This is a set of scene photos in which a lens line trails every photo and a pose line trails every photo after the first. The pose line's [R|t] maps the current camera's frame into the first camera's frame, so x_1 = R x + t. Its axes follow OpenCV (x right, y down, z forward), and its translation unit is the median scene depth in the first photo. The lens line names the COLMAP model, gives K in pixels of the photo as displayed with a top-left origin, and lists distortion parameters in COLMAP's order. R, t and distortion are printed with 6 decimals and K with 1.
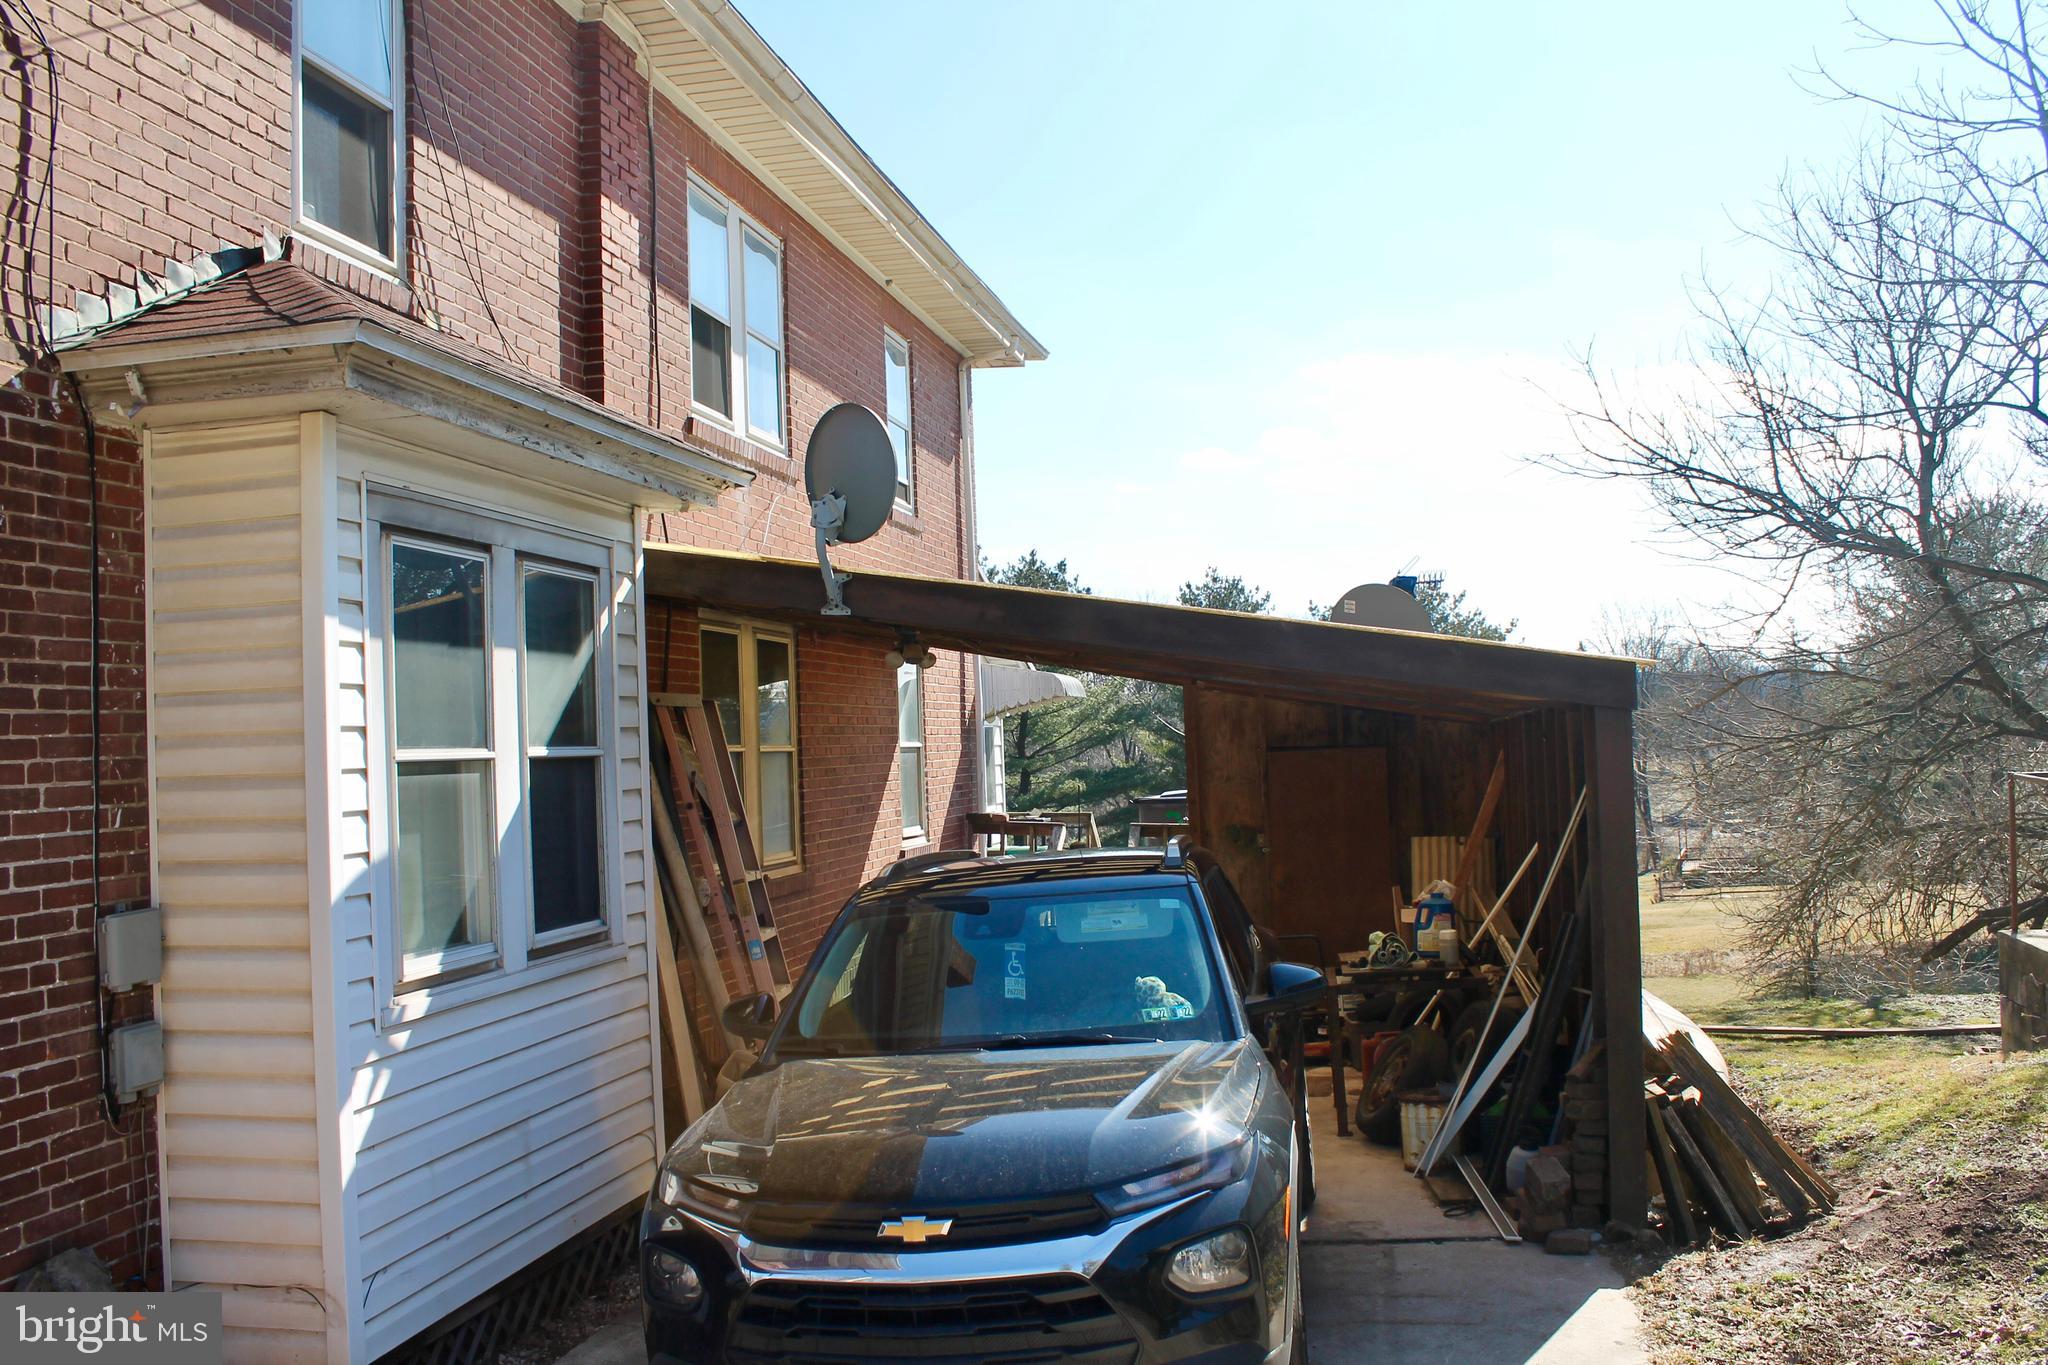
lens RADIAL K [[1711.5, 0, 1024.0], [0, 1711.5, 682.5], [0, 0, 1]] dist [-0.176168, 0.166733]
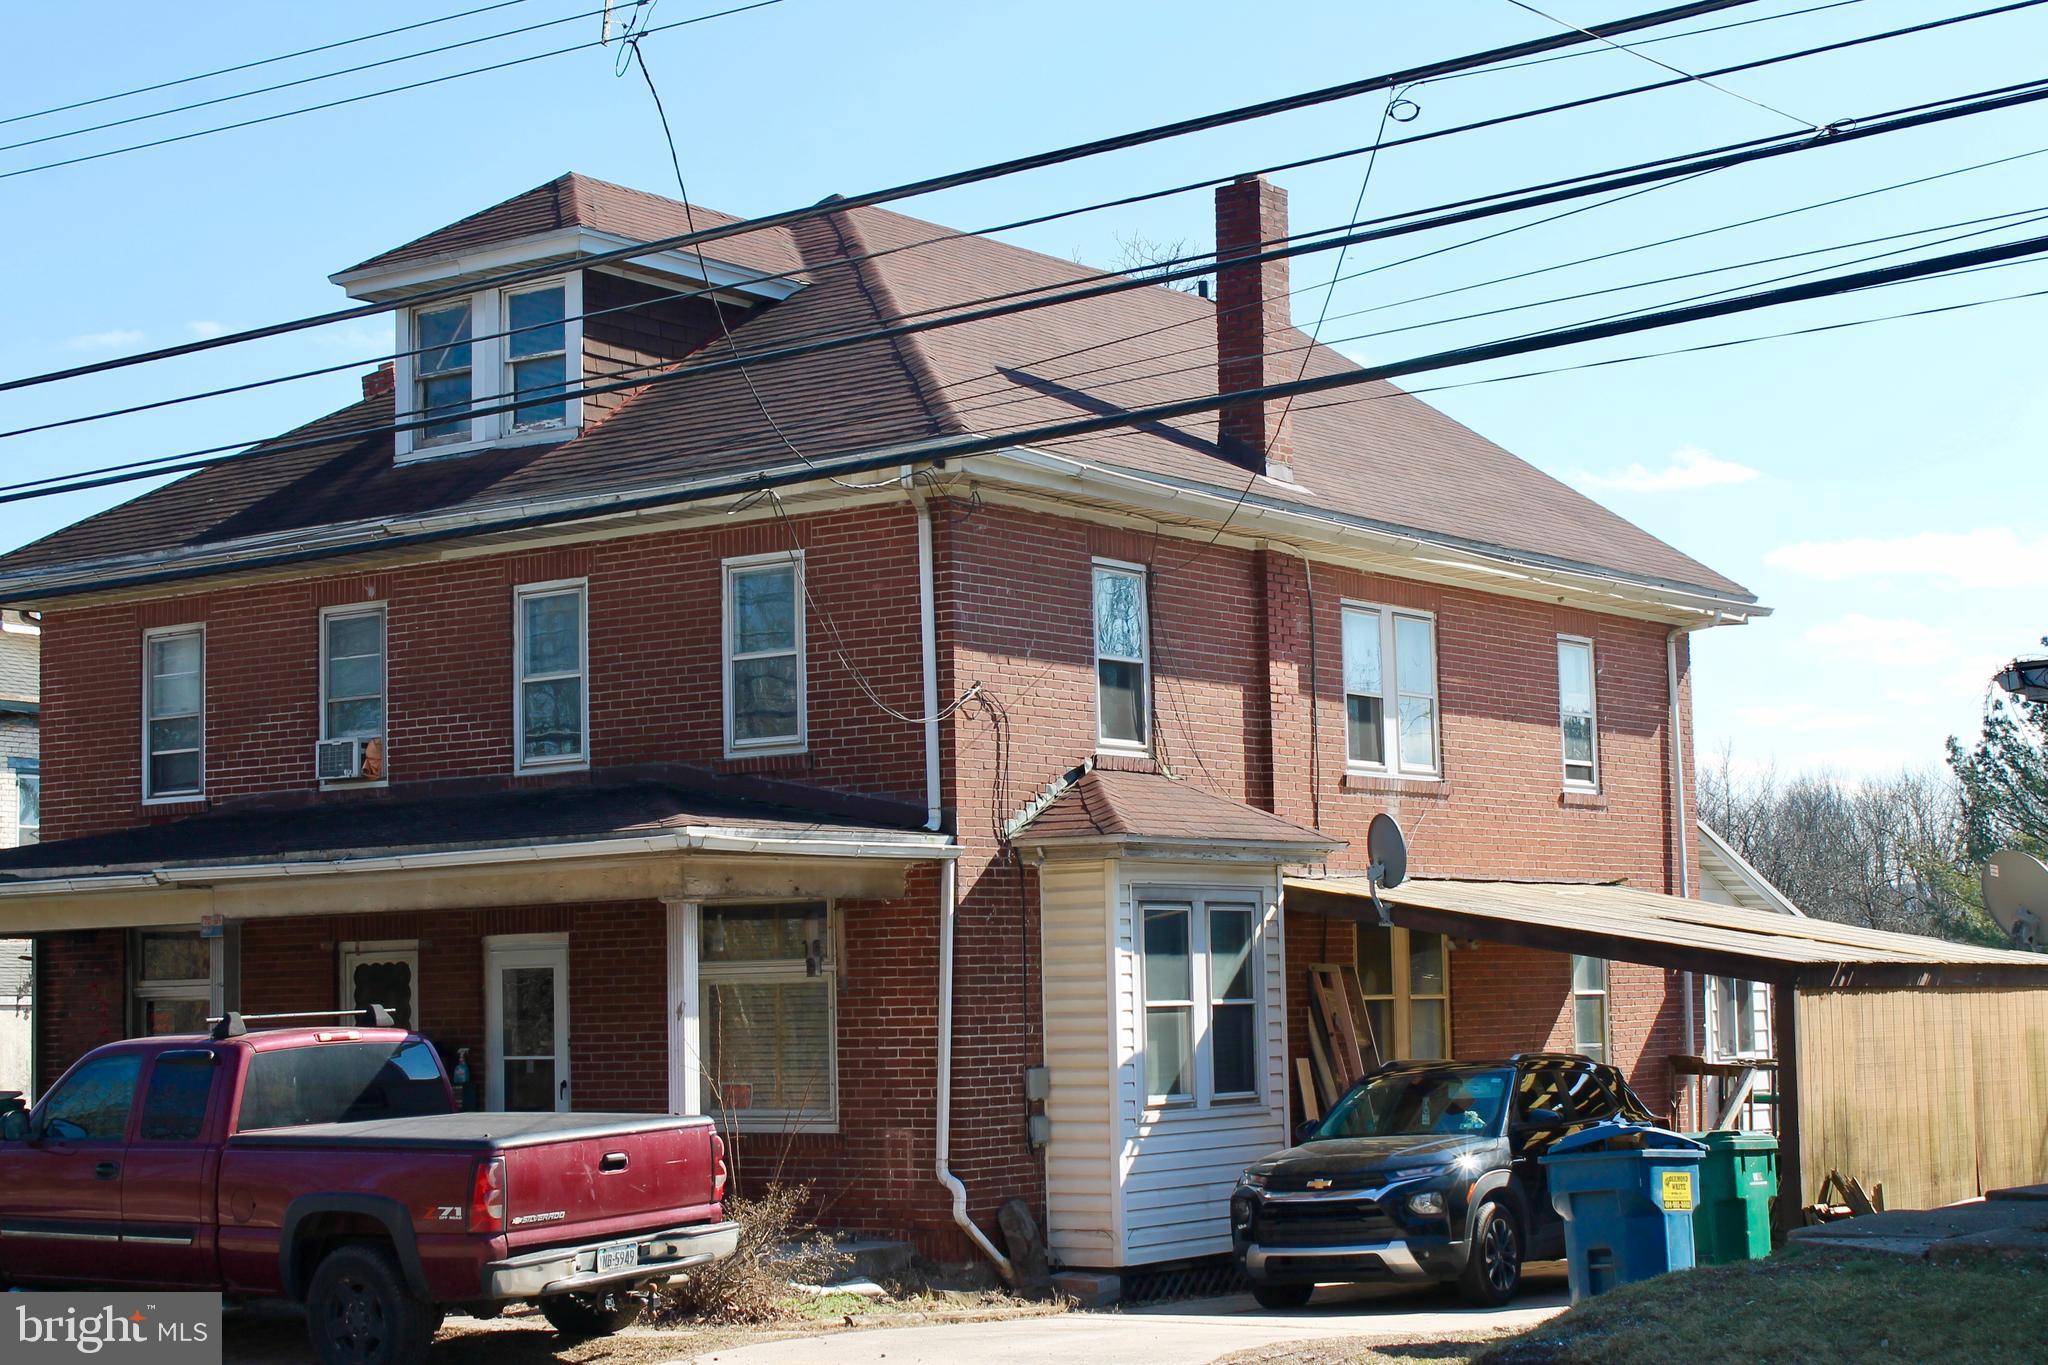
lens RADIAL K [[3397.4, 0, 1024.0], [0, 3397.4, 682.5], [0, 0, 1]] dist [-0.051528, -0.056047]
pose [[0.913400, -0.019260, -0.406607, 1.227802], [0.001503, 0.999033, -0.043947, -0.172039], [0.407060, 0.039530, 0.912545, -2.977517]]
